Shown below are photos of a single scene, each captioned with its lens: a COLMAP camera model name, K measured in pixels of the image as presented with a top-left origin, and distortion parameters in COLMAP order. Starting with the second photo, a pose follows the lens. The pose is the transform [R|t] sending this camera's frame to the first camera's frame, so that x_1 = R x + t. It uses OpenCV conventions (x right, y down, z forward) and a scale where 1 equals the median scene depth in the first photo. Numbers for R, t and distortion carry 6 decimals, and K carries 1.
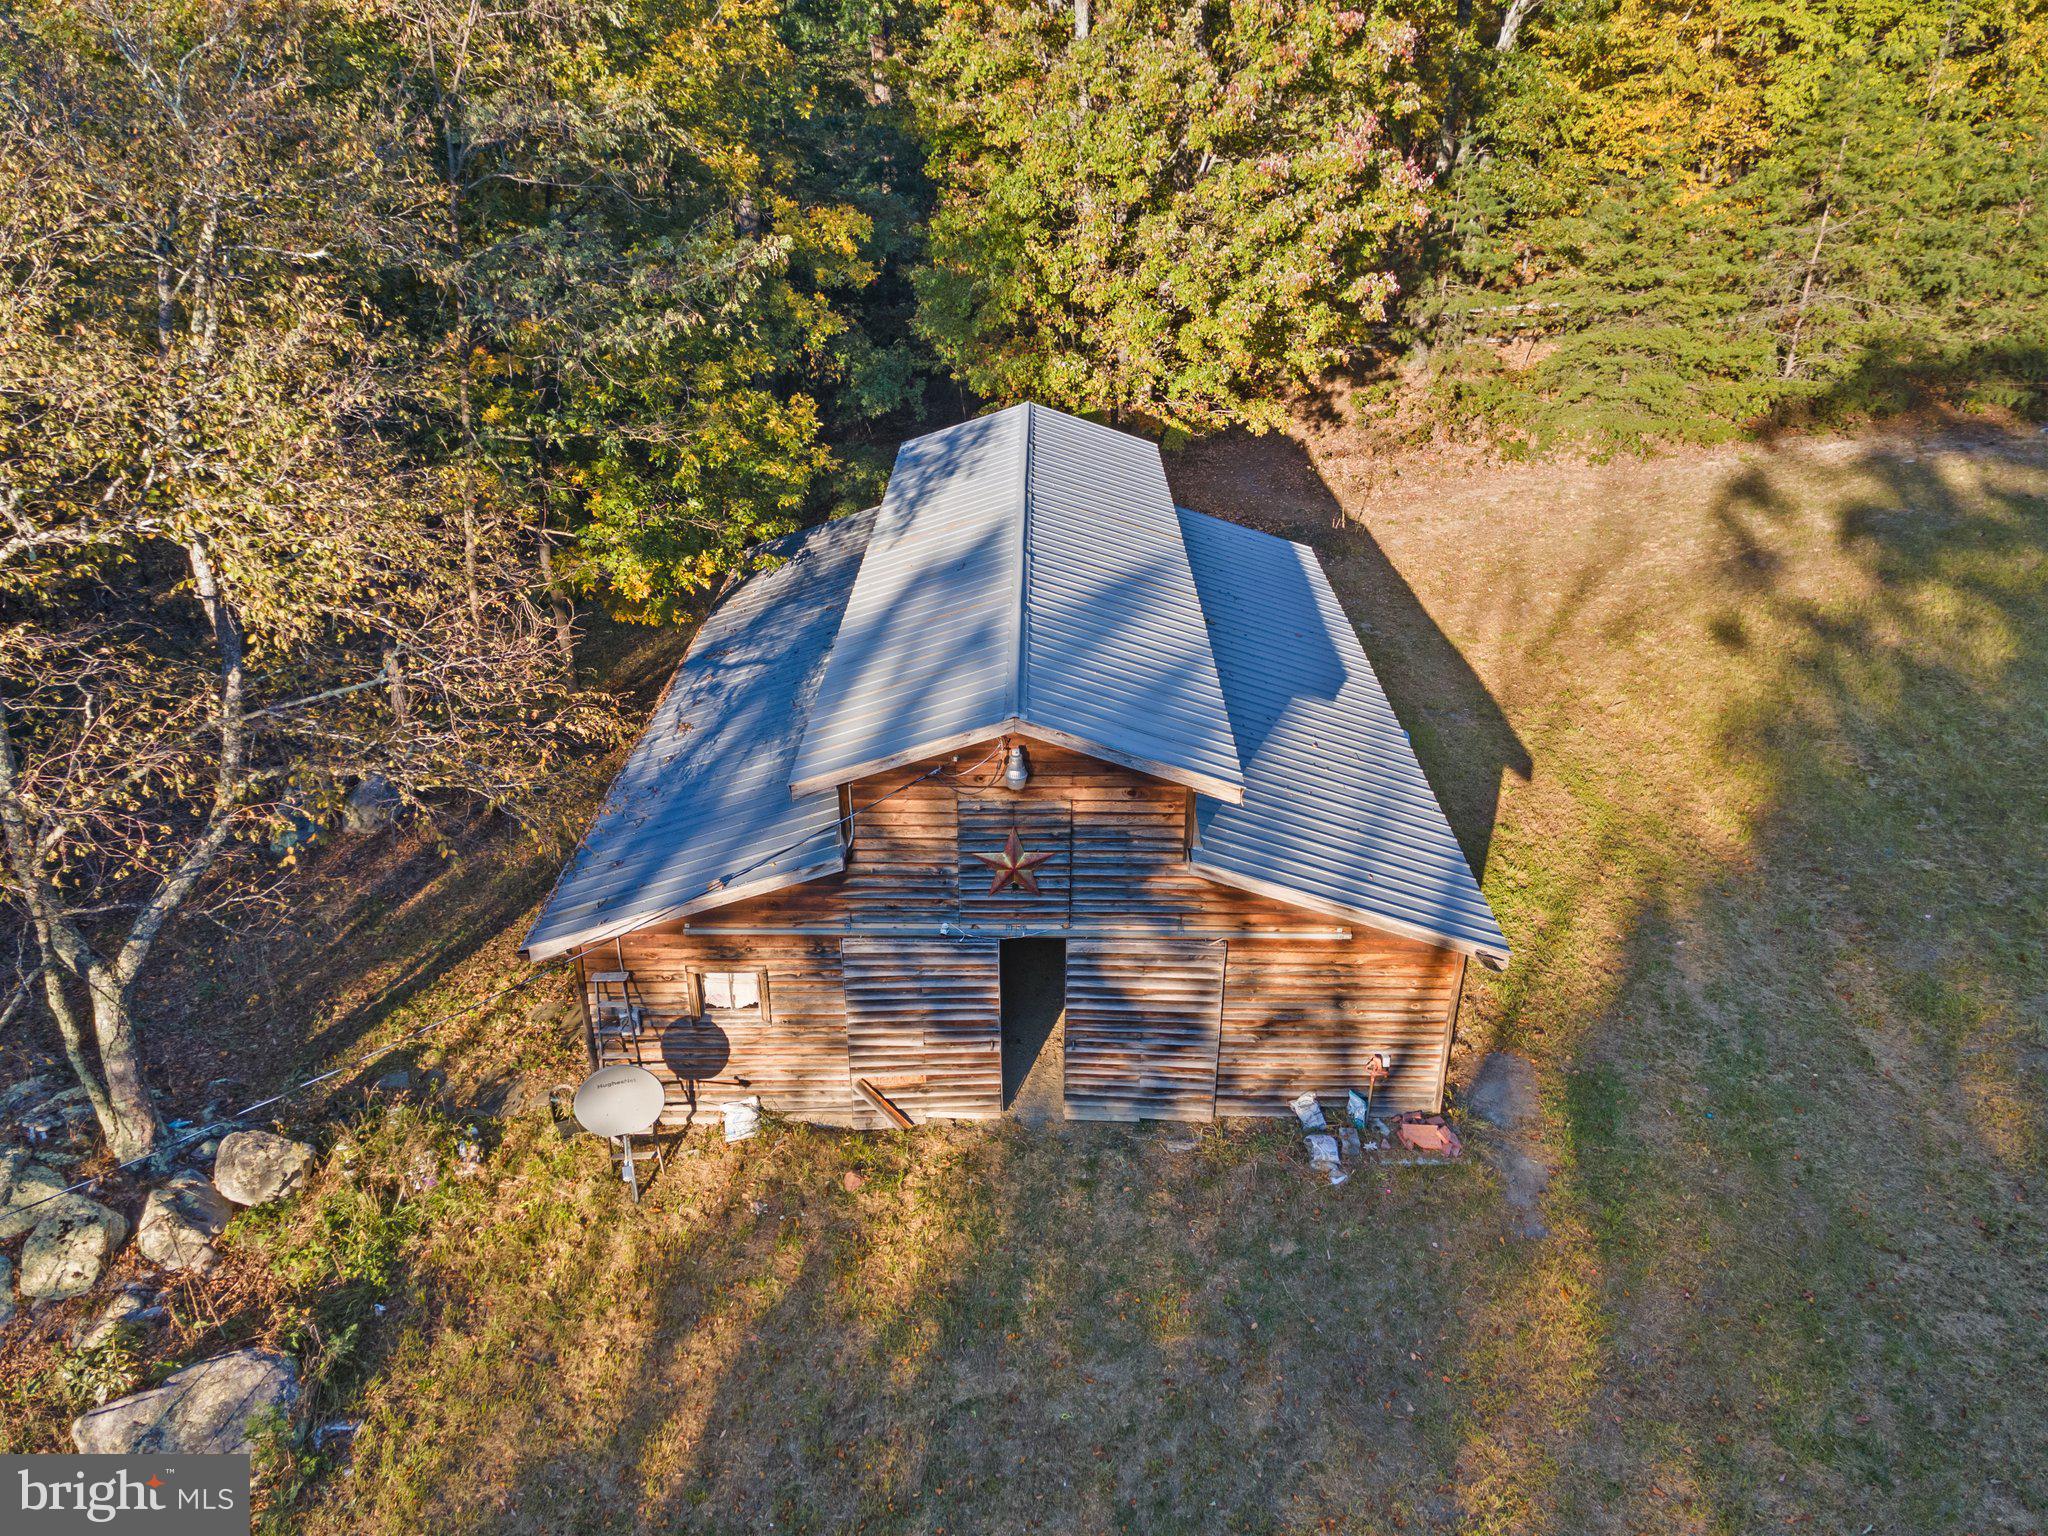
lens RADIAL K [[1482.9, 0, 1024.0], [0, 1482.9, 768.0], [0, 0, 1]] dist [0.037165, -0.000142]
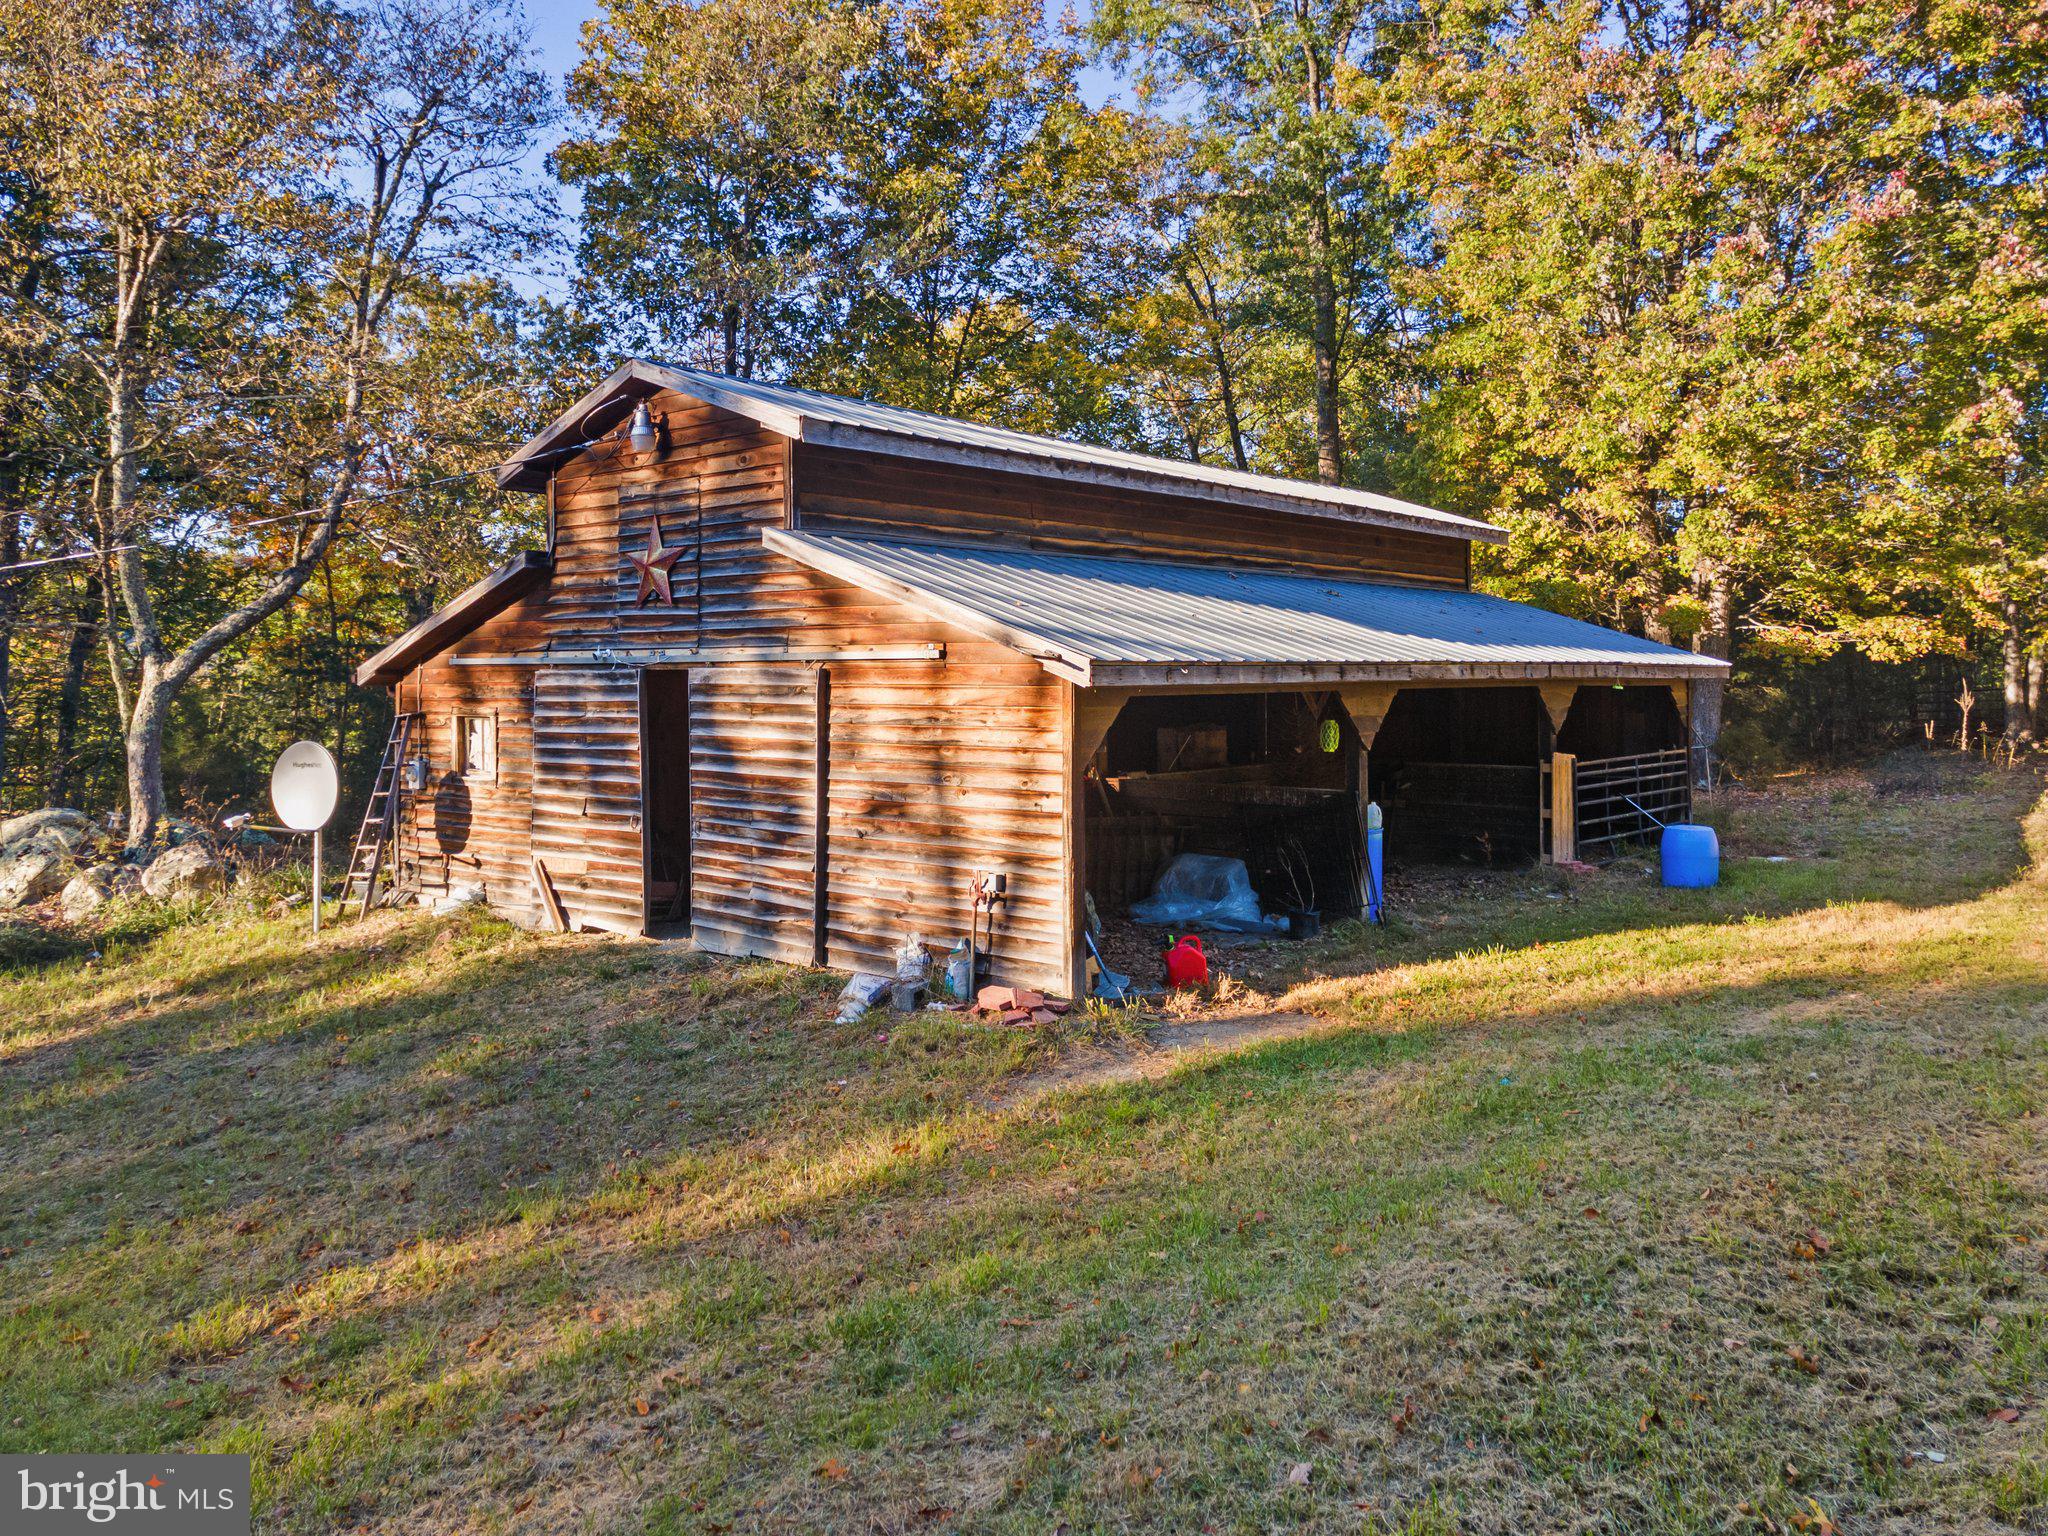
lens RADIAL K [[1527.5, 0, 1025.8], [0, 1527.5, 661.5], [0, 0, 1]] dist [0.000039, -0.001930]
pose [[0.764763, -0.007994, -0.644262, 0.700925], [-0.285282, 0.892365, -0.349713, 0.349743], [0.577712, 0.451244, 0.680168, 0.533525]]
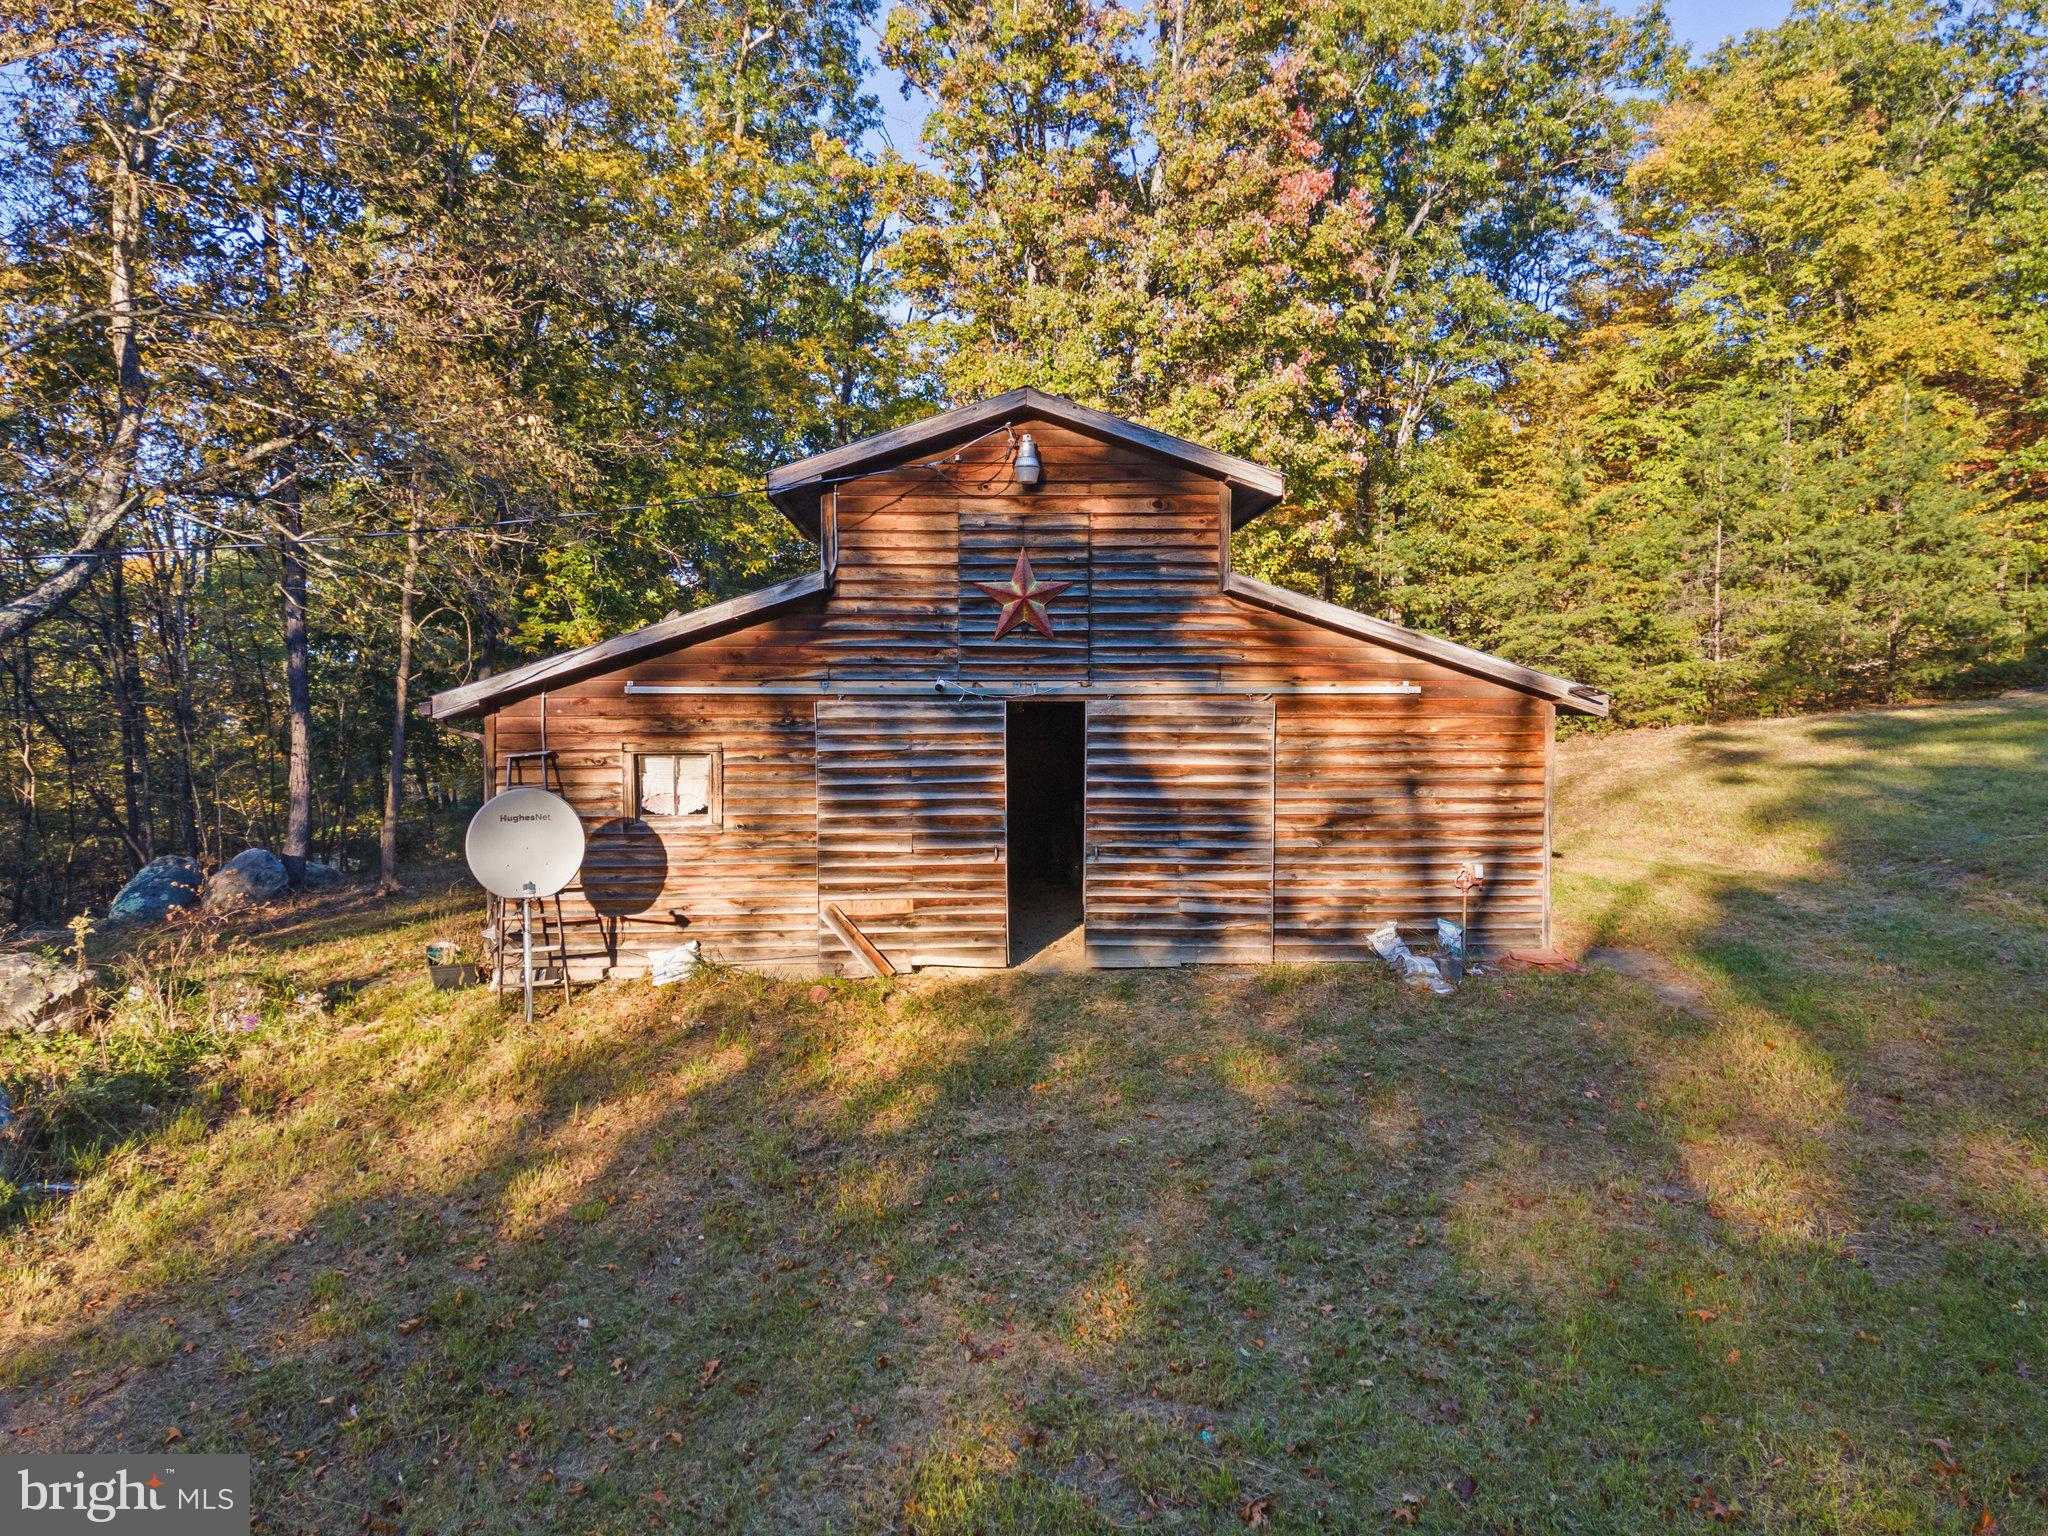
lens RADIAL K [[1482.9, 0, 1024.0], [0, 1482.9, 768.0], [0, 0, 1]] dist [0.037165, -0.000142]
pose [[0.998748, -0.001727, 0.050002, -0.047976], [0.022238, 0.910578, -0.412738, 0.493448], [-0.044817, 0.413333, 0.909476, 0.252103]]
